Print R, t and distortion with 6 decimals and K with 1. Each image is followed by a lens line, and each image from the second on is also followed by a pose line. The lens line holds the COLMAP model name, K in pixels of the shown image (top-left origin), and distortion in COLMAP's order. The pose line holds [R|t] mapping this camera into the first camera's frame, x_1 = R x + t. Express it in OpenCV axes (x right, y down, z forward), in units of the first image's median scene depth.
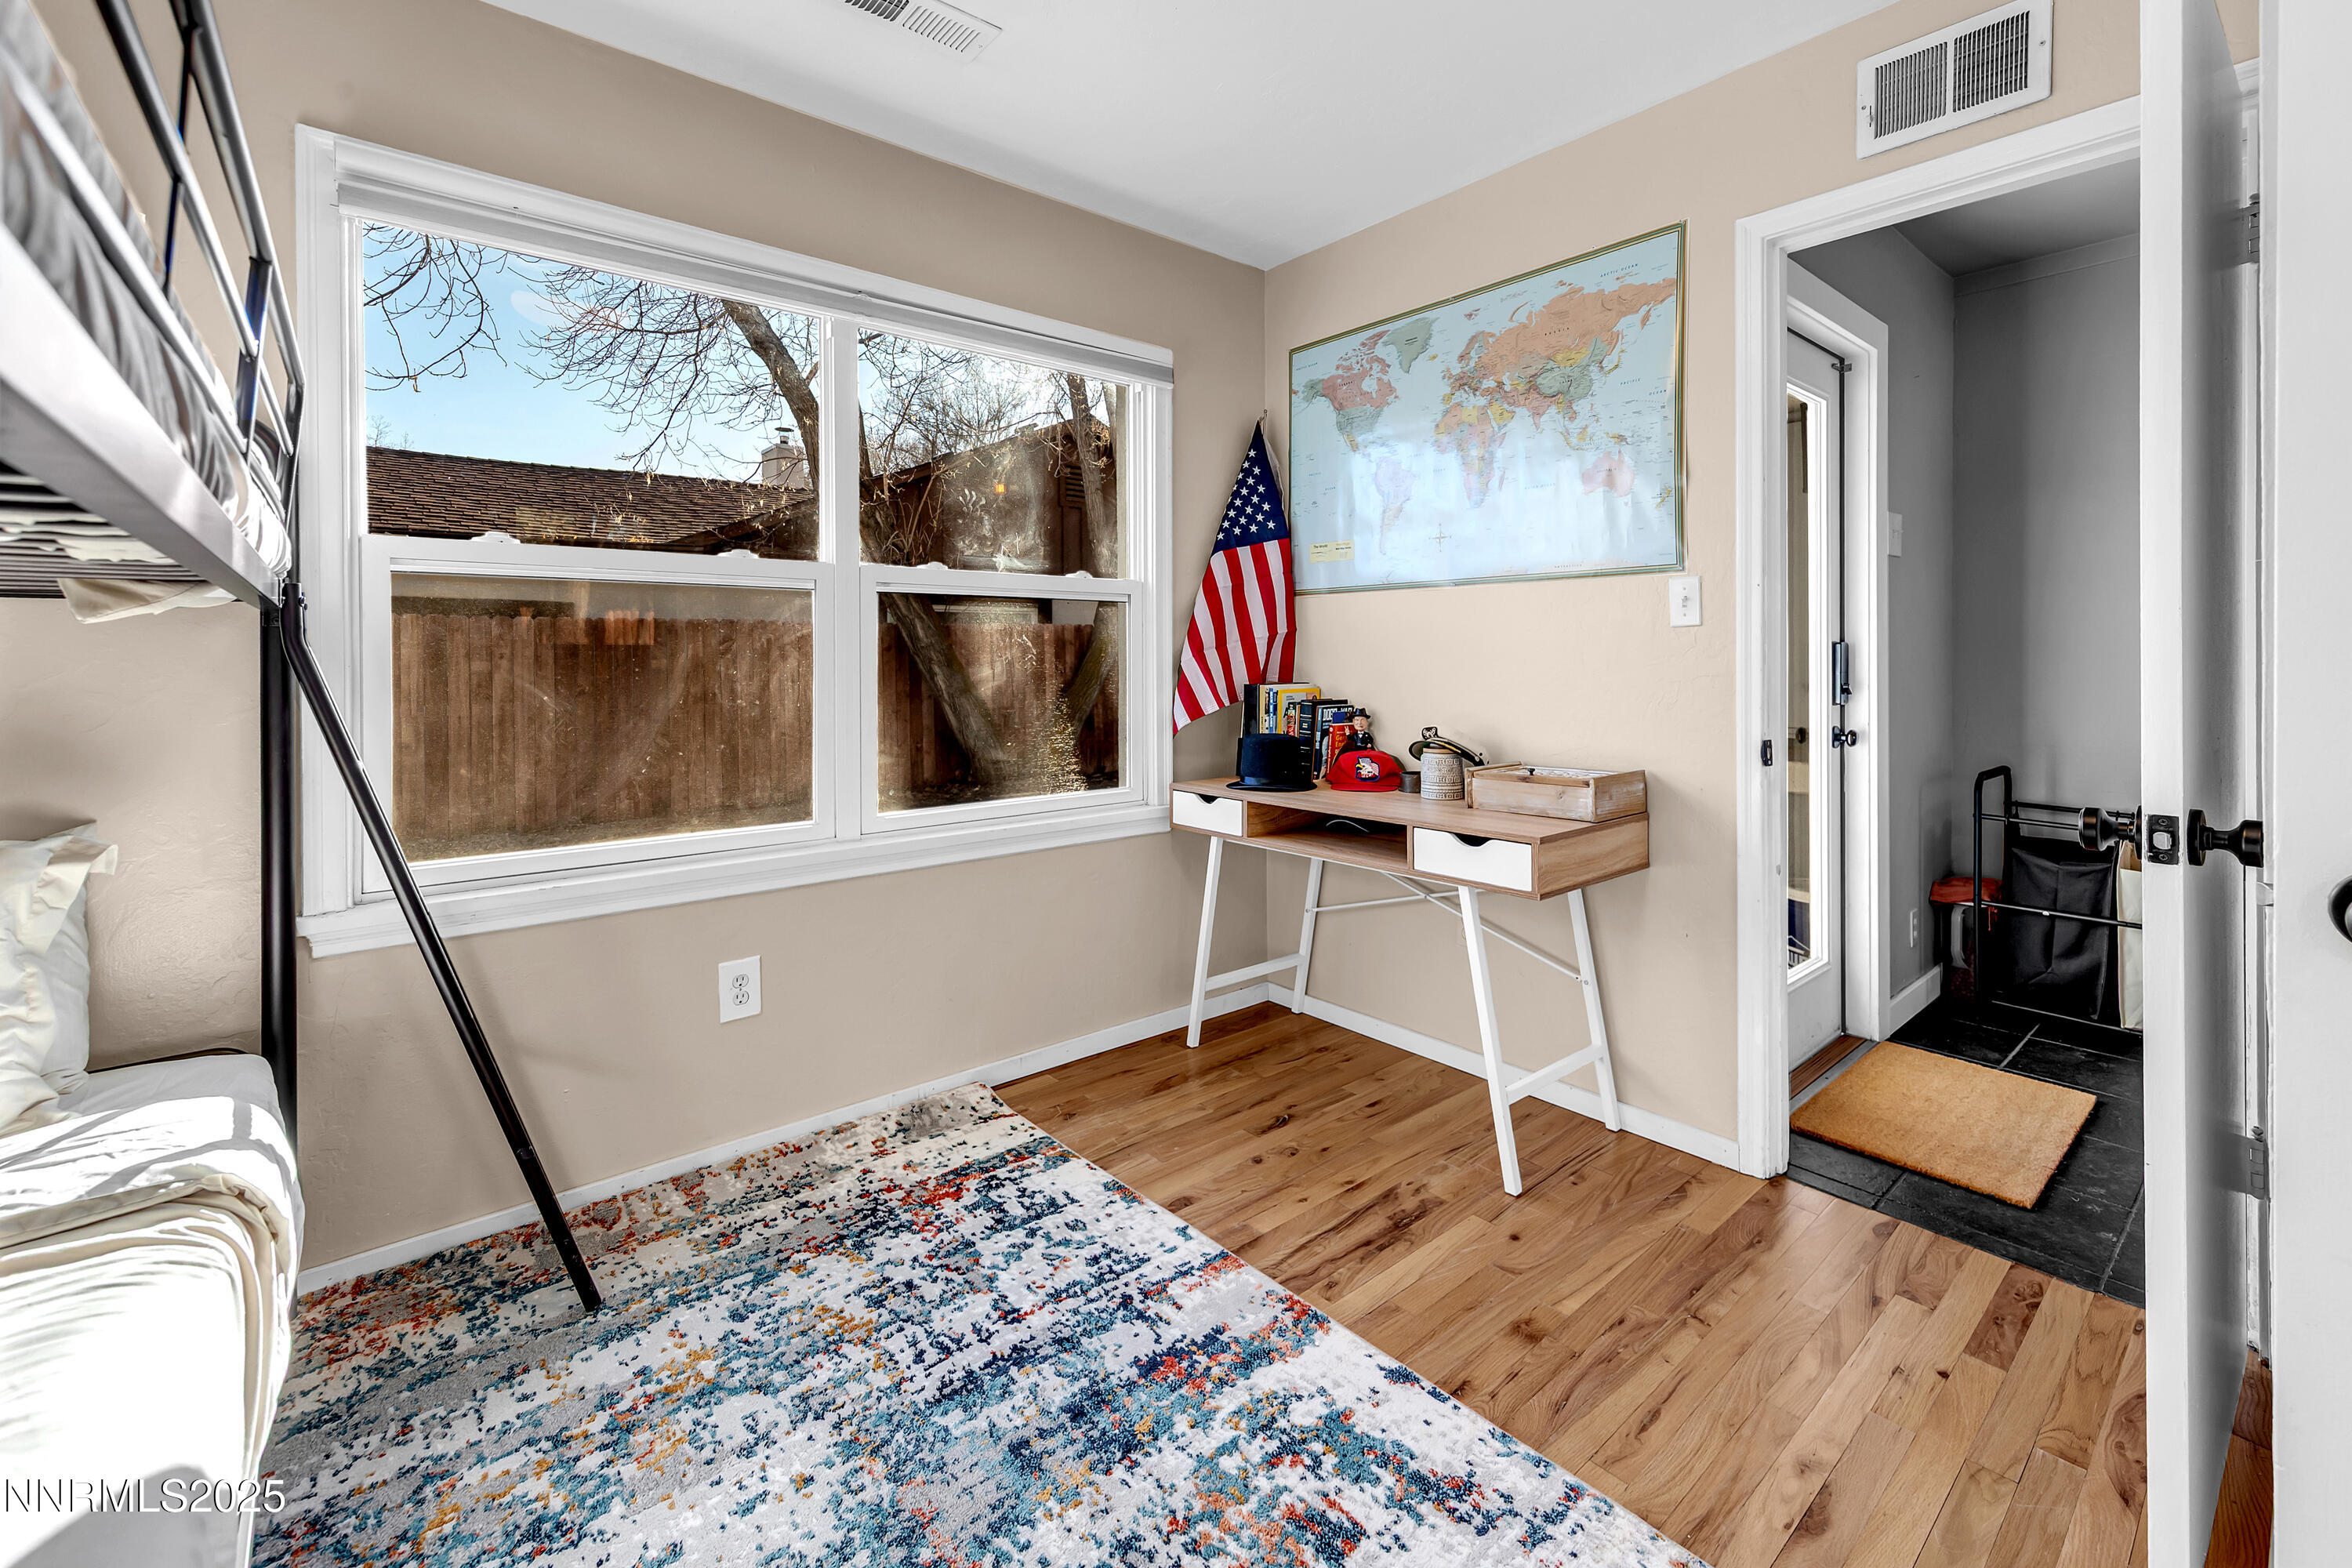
lens RADIAL K [[969.2, 0, 1196.5], [0, 969.2, 665.9], [0, 0, 1]] dist [0.002664, -0.000322]
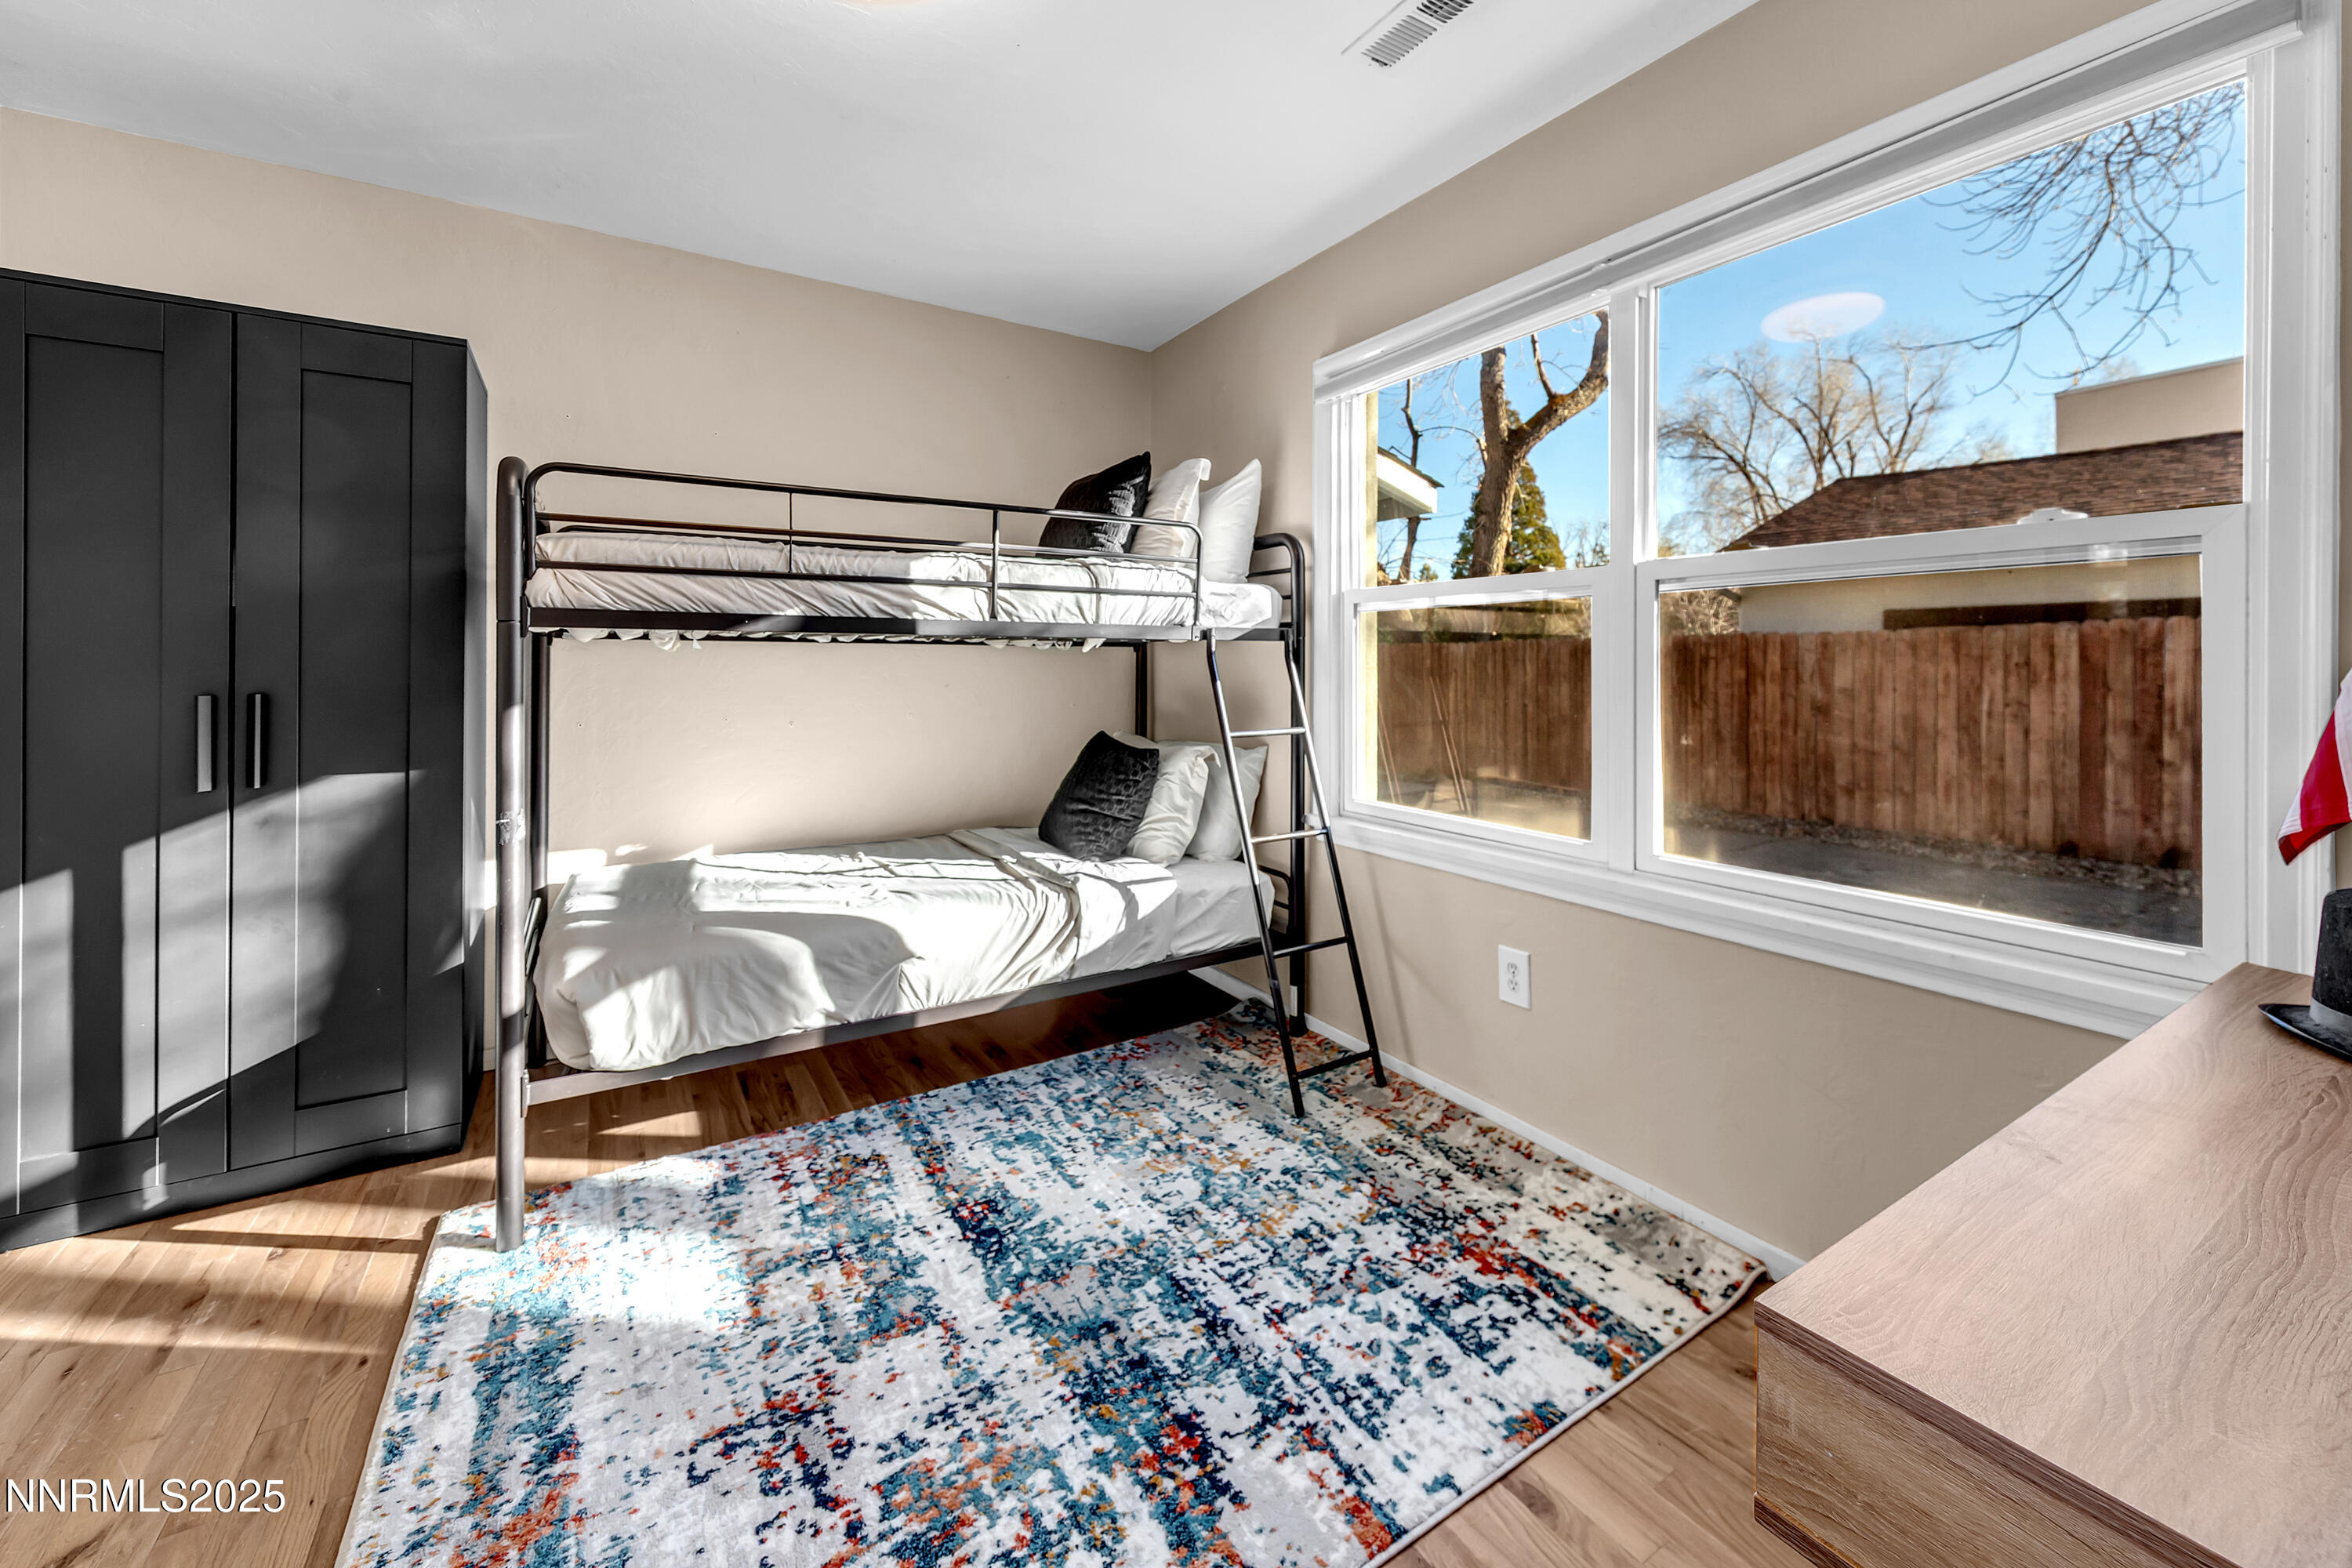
lens RADIAL K [[930.1, 0, 1207.5], [0, 930.1, 659.0], [0, 0, 1]] dist [0.001327, 0.000081]
pose [[-0.128012, -0.001620, -0.991771, 0.739880], [-0.009833, 0.999952, -0.000365, -0.017443], [0.991724, 0.009705, -0.128022, 0.986091]]
